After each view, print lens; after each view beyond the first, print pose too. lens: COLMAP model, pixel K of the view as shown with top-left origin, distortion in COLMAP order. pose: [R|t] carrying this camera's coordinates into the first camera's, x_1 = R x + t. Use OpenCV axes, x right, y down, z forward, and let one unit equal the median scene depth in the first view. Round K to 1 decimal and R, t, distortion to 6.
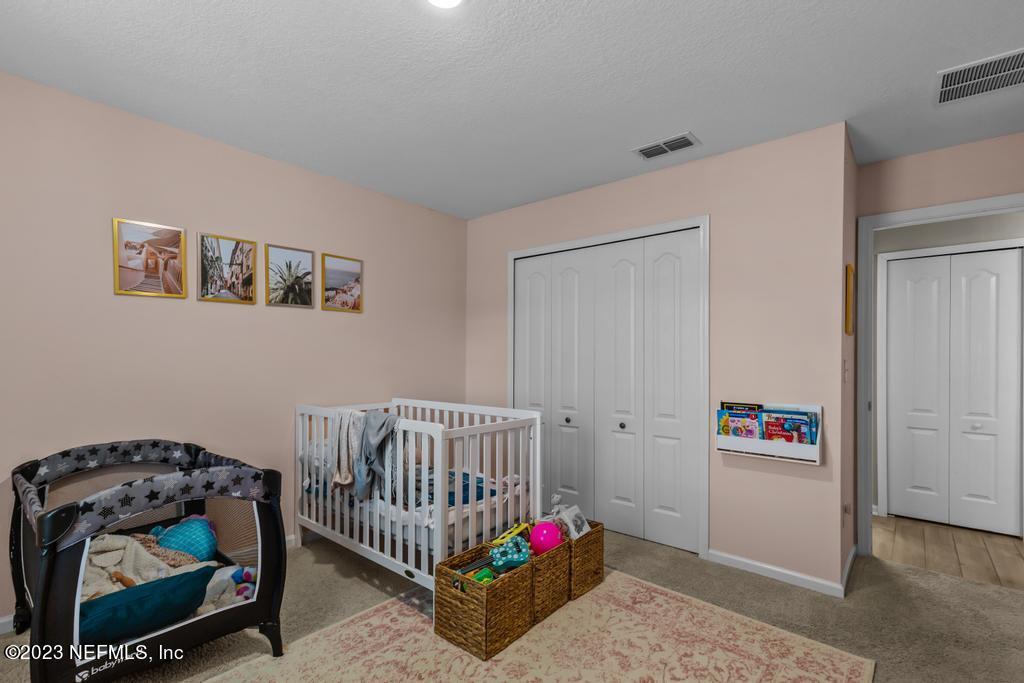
lens RADIAL K [[477.8, 0, 508.1], [0, 477.8, 351.9], [0, 0, 1]] dist [0.005621, 0.000077]
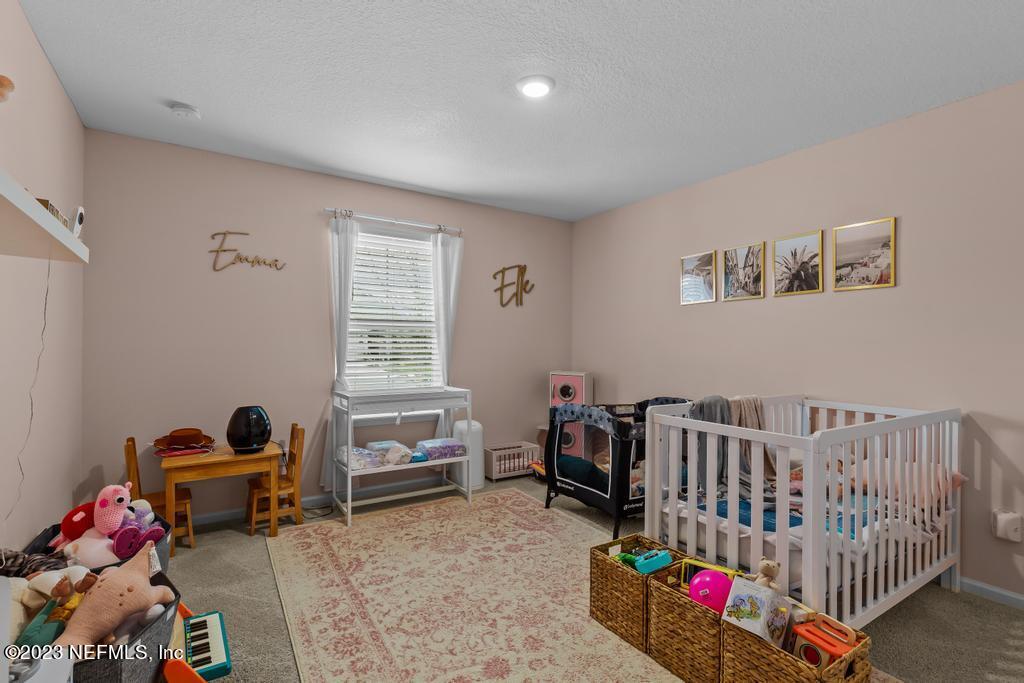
lens RADIAL K [[477.8, 0, 509.6], [0, 477.8, 346.7], [0, 0, 1]] dist [0.005621, 0.000077]
pose [[-0.295917, -0.003105, -0.955209, 0.677145], [0.002760, 0.999988, -0.004106, 0.017130], [0.955210, -0.003851, -0.295905, 0.728808]]
